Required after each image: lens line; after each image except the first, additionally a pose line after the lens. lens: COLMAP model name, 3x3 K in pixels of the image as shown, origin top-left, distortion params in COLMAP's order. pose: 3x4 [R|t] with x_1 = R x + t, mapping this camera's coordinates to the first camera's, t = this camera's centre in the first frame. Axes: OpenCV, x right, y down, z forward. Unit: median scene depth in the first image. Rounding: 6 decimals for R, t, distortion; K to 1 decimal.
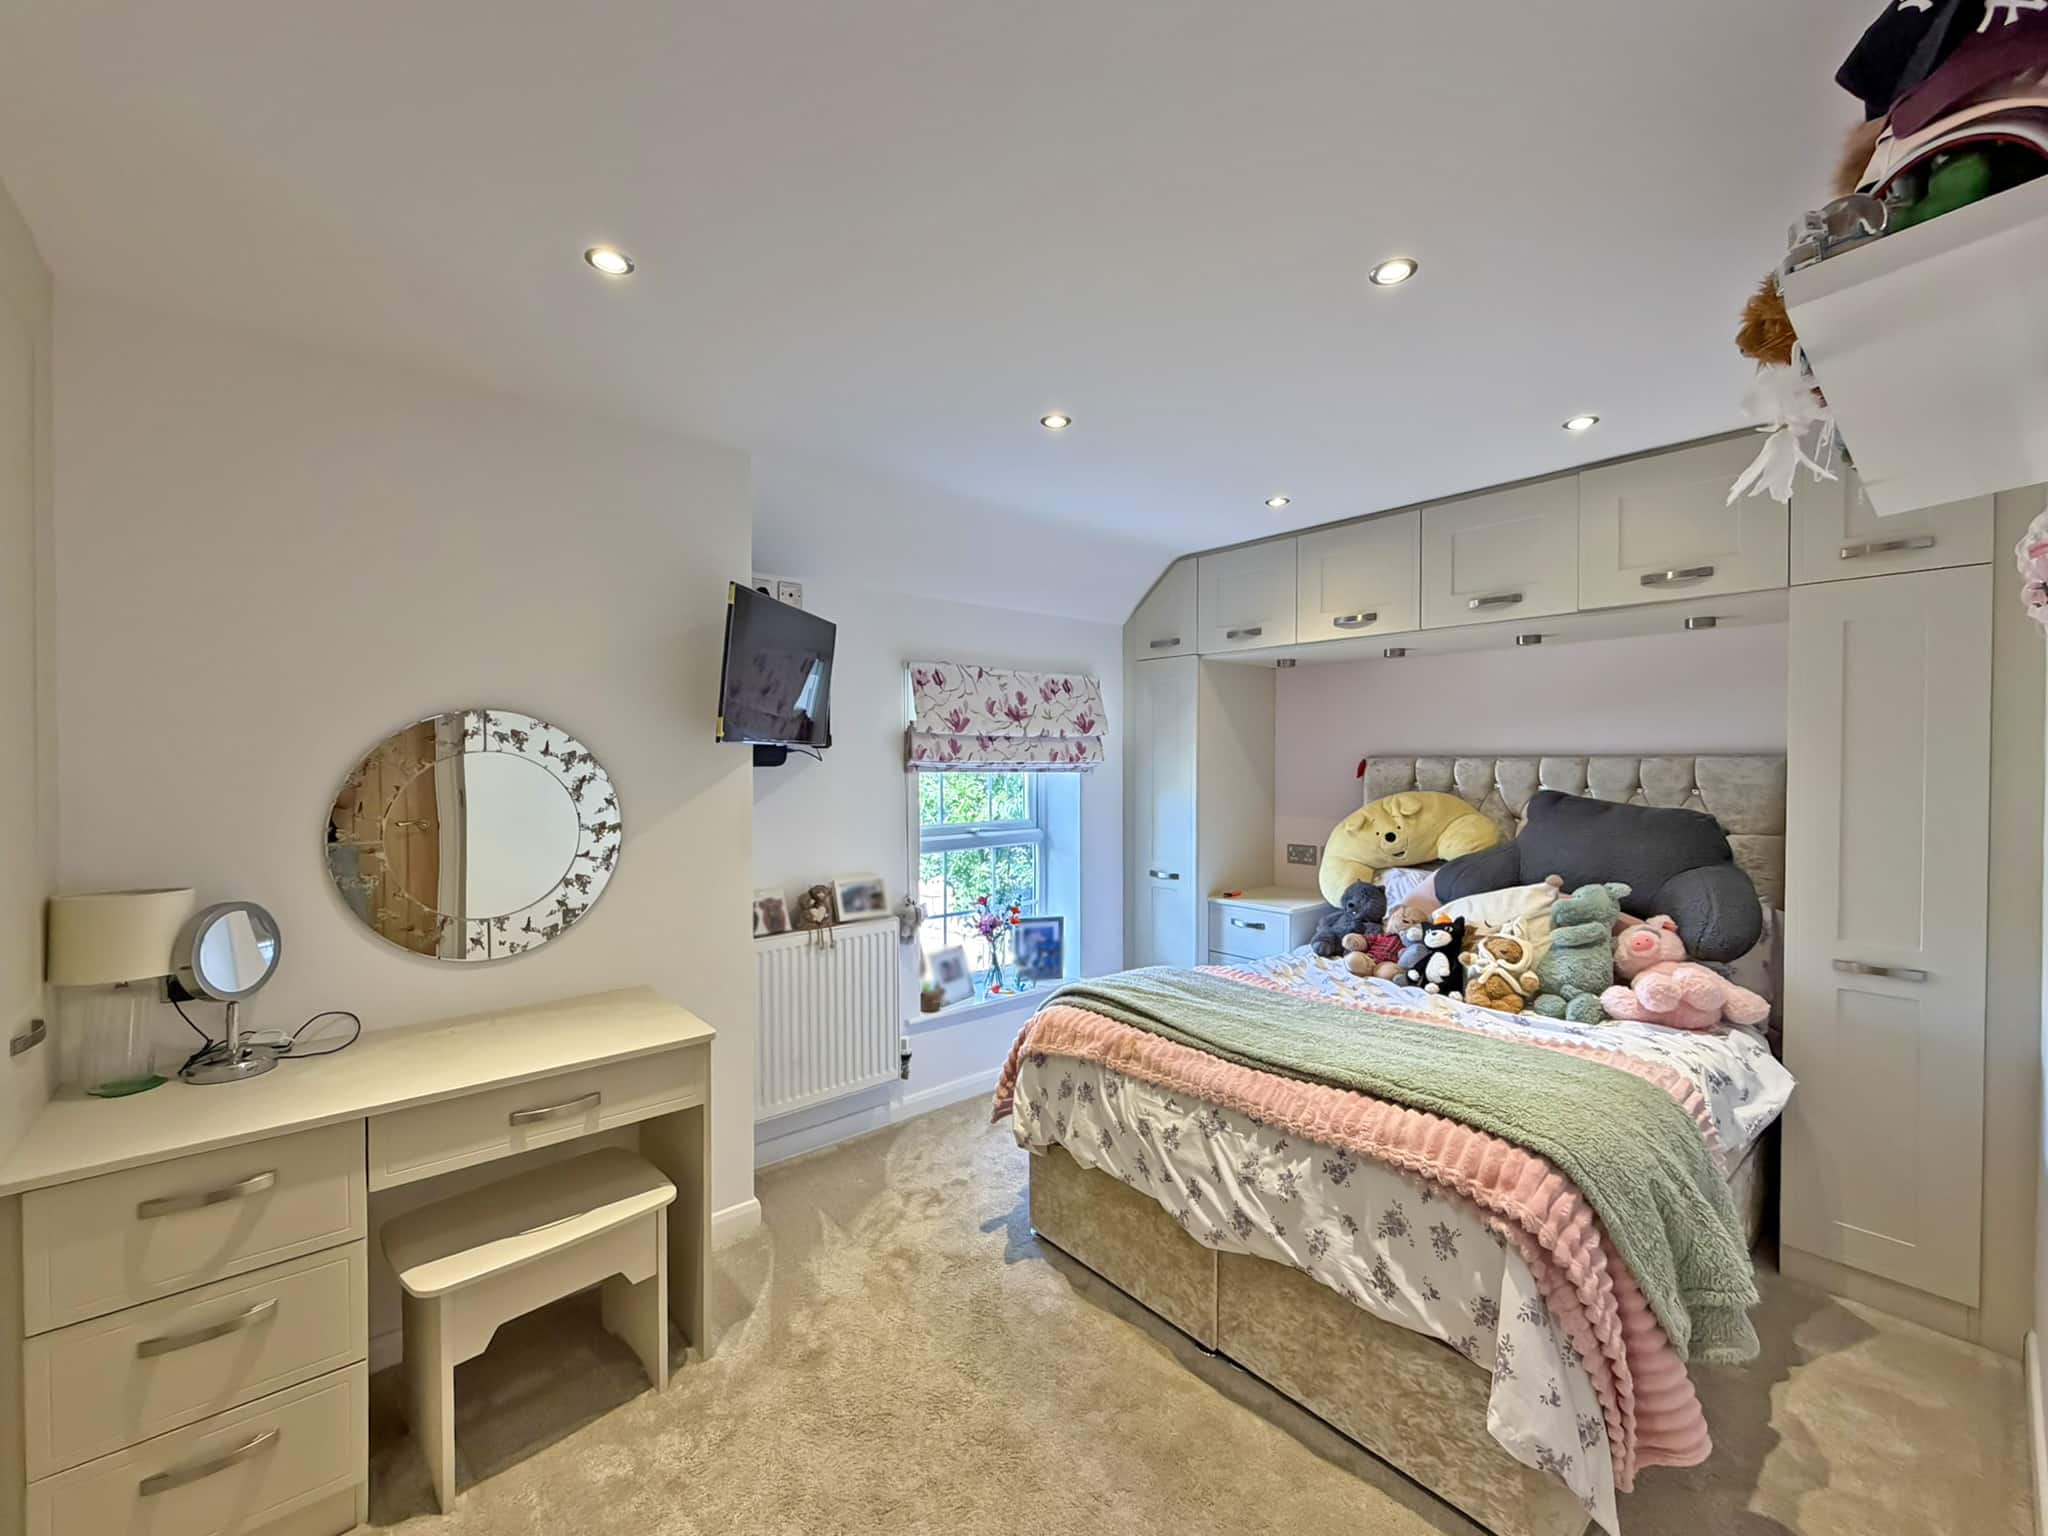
lens RADIAL K [[823.0, 0, 1020.4], [0, 823.0, 767.1], [0, 0, 1]] dist [-0.001094, 0.000117]
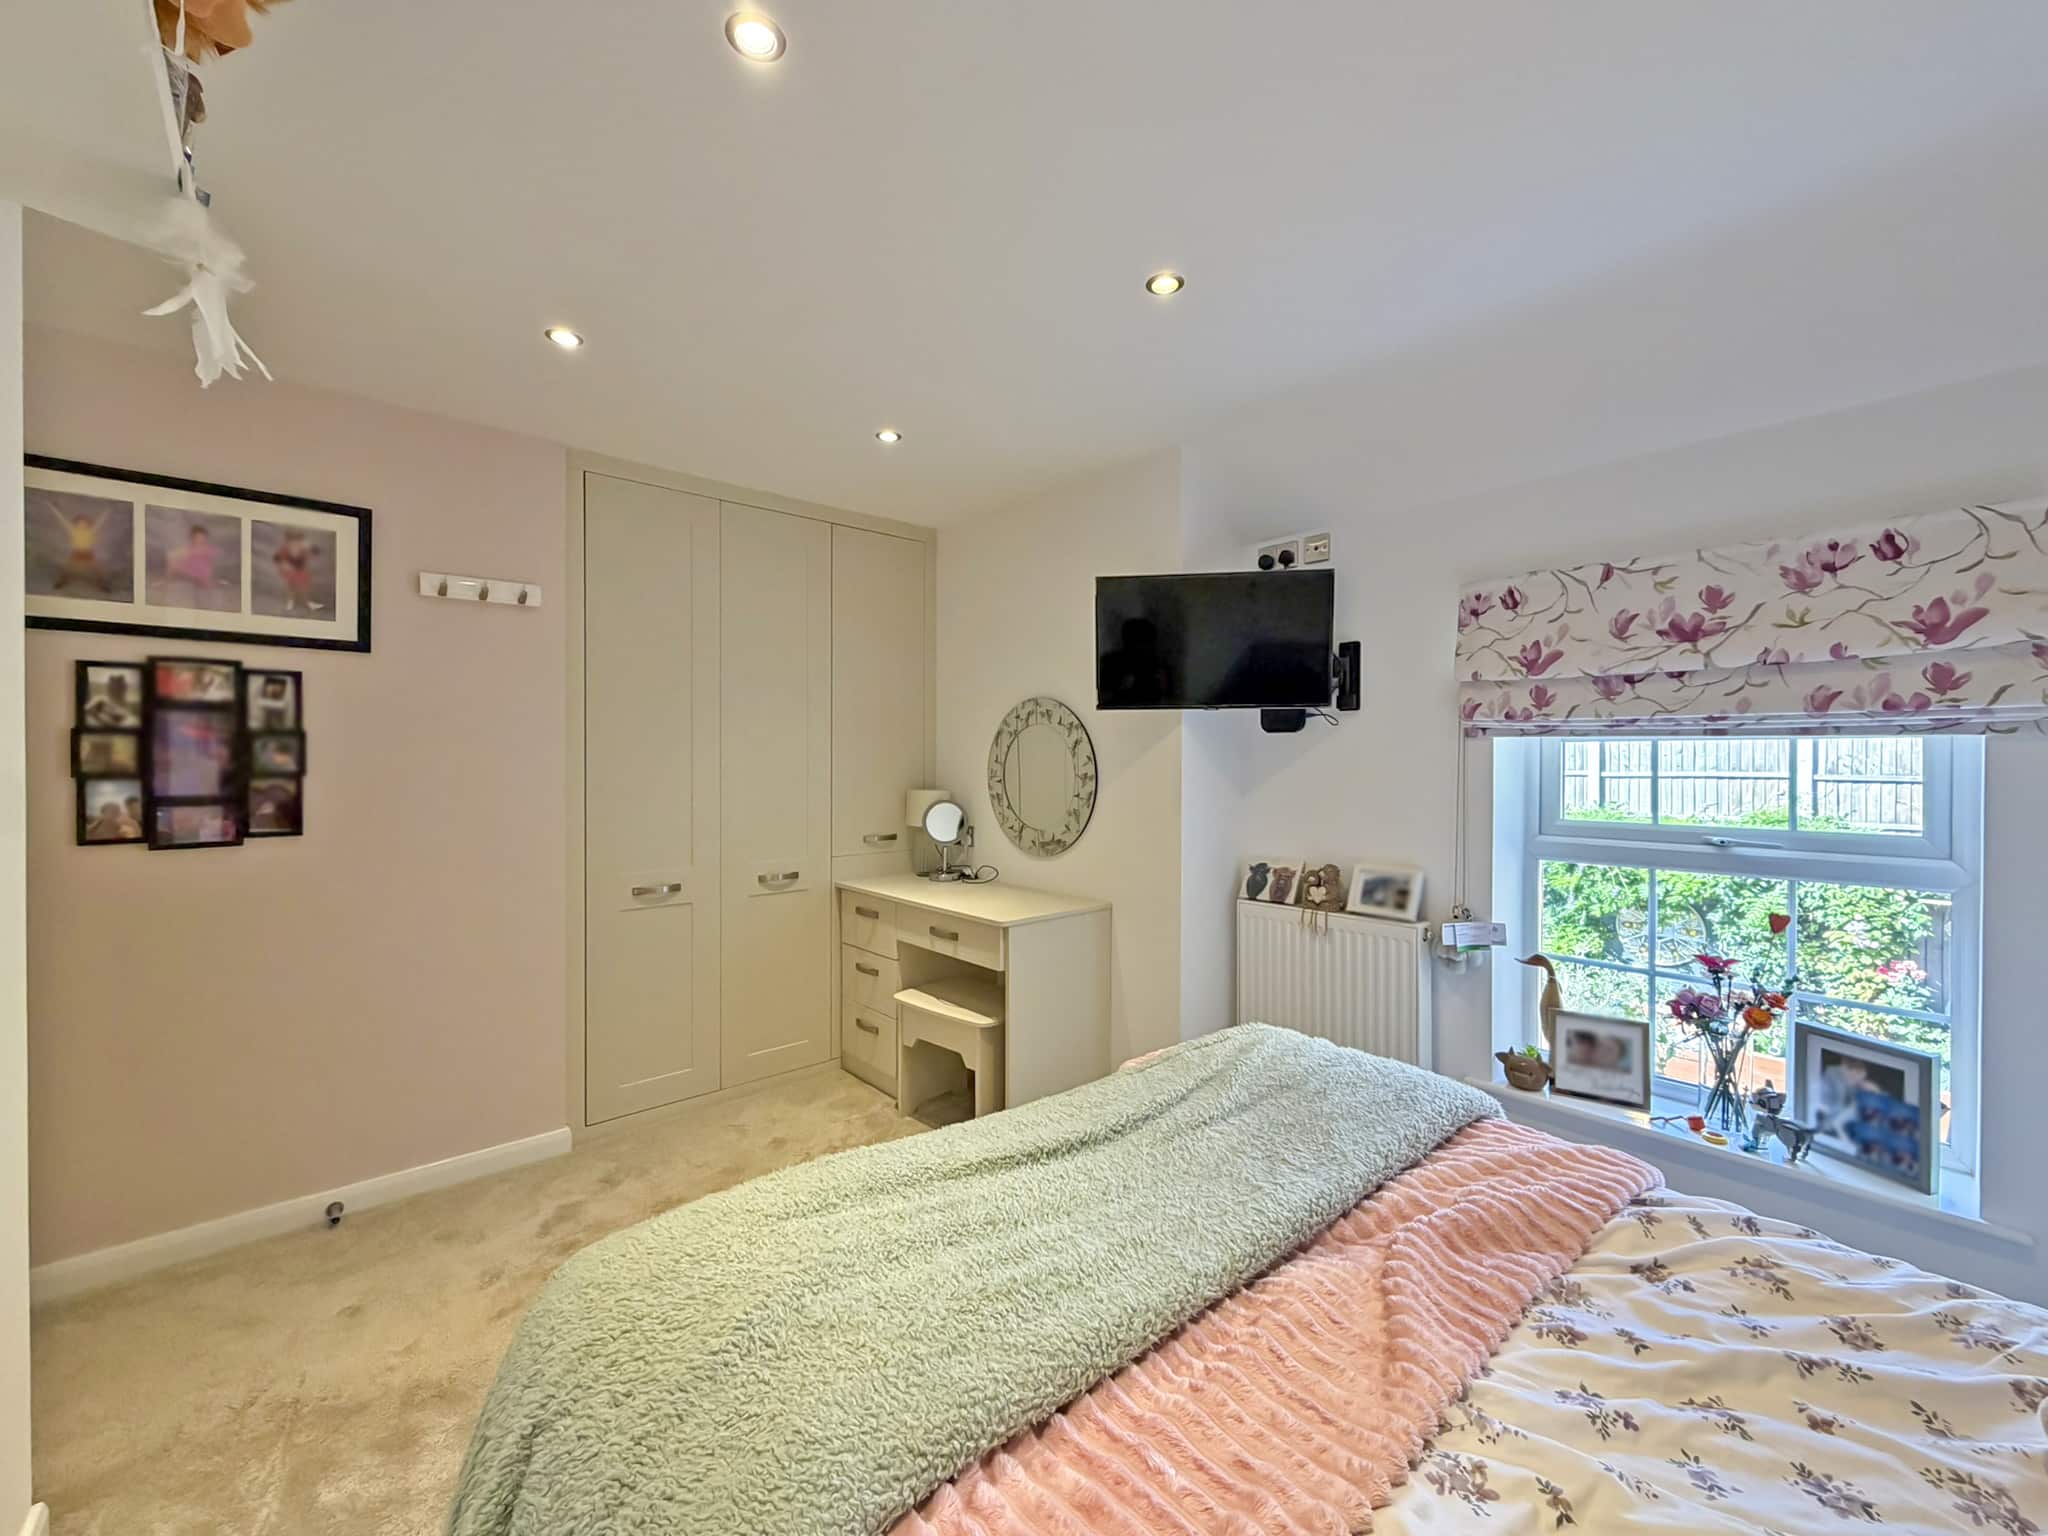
lens RADIAL K [[816.3, 0, 1020.6], [0, 816.3, 763.3], [0, 0, 1]] dist [0.008940, 0.000217]
pose [[0.024069, 0.009627, -0.999664, 0.615367], [-0.010927, 0.999896, 0.009367, 0.028439], [0.999651, 0.010698, 0.024172, 0.621123]]
